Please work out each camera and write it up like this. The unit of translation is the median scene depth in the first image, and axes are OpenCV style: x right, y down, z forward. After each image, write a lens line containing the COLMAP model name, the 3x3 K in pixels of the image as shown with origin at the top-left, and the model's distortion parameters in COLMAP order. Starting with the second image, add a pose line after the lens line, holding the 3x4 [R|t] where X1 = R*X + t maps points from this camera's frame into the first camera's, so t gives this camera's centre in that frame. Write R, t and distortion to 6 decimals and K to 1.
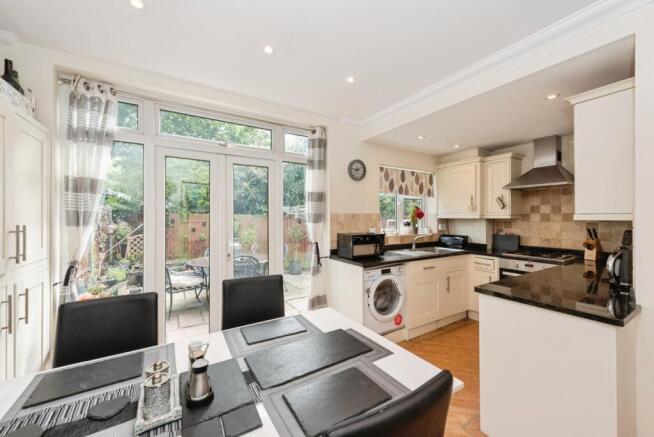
lens RADIAL K [[255.2, 0, 327.2], [0, 255.2, 216.0], [0, 0, 1]] dist [0.001569, -0.000658]
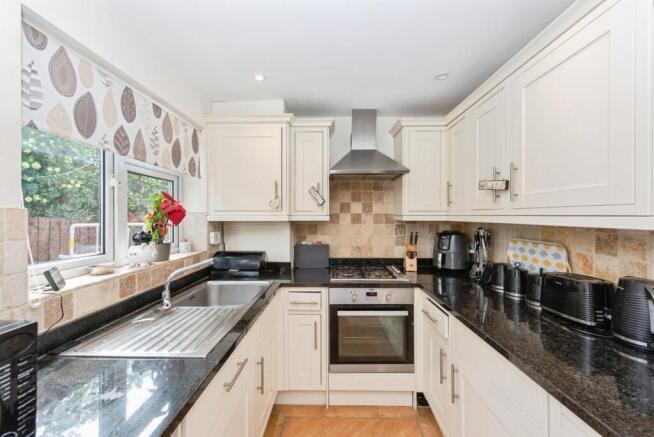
lens RADIAL K [[255.2, 0, 326.8], [0, 255.2, 215.5], [0, 0, 1]] dist [0.001569, -0.000658]
pose [[0.534053, 0.004871, 0.845437, 0.150001], [-0.001048, 0.999986, -0.005099, 0.000158], [-0.845451, 0.001838, 0.534051, 0.599439]]
